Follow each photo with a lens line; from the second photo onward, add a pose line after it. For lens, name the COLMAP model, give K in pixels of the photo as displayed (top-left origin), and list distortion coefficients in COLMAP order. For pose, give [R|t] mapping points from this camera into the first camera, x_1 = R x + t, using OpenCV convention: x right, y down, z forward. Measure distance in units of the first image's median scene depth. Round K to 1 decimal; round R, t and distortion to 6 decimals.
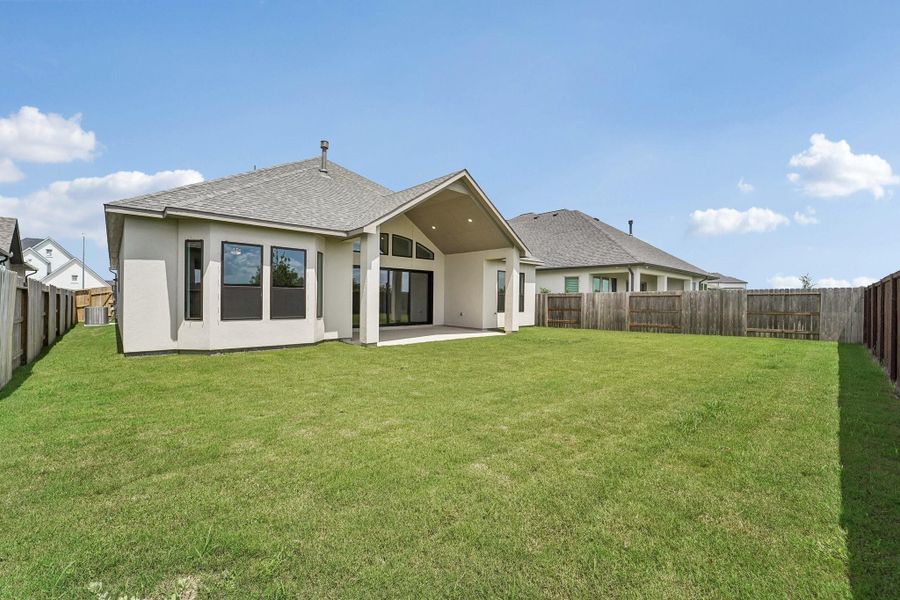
lens RADIAL K [[392.3, 0, 447.5], [0, 392.3, 301.9], [0, 0, 1]] dist [0.004296, 0.000107]
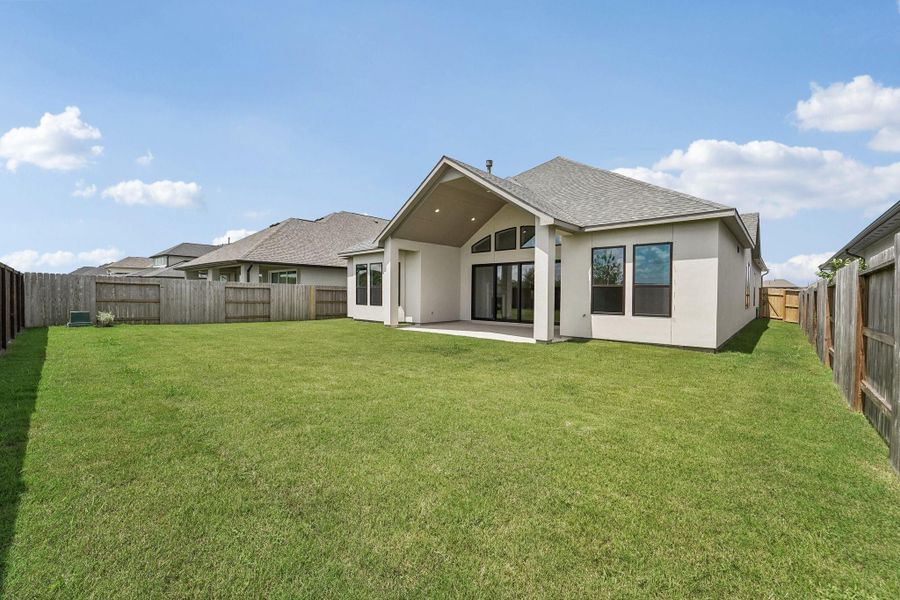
lens RADIAL K [[368.4, 0, 450.3], [0, 368.4, 292.8], [0, 0, 1]] dist [-0.017302, -0.000108]
pose [[0.088076, -0.014260, -0.996012, 0.750057], [-0.014485, 0.999773, -0.015595, 0.005309], [0.996008, 0.015801, 0.087850, 0.762580]]
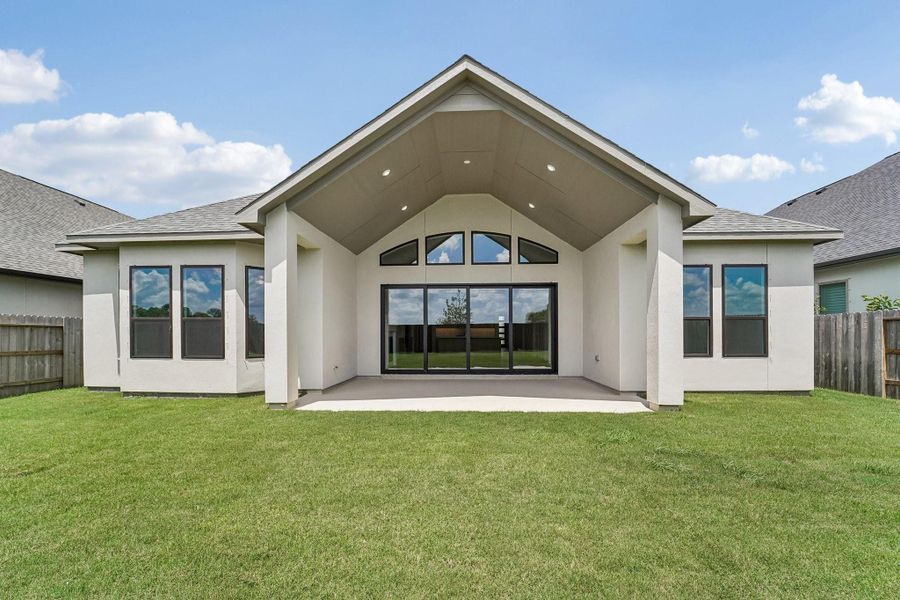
lens RADIAL K [[405.9, 0, 444.9], [0, 405.9, 330.9], [0, 0, 1]] dist [-0.003326, -0.000588]
pose [[0.691675, -0.020342, -0.721922, 0.312946], [0.004583, 0.999707, -0.023778, 0.006731], [0.722194, 0.013138, 0.691566, 0.516579]]
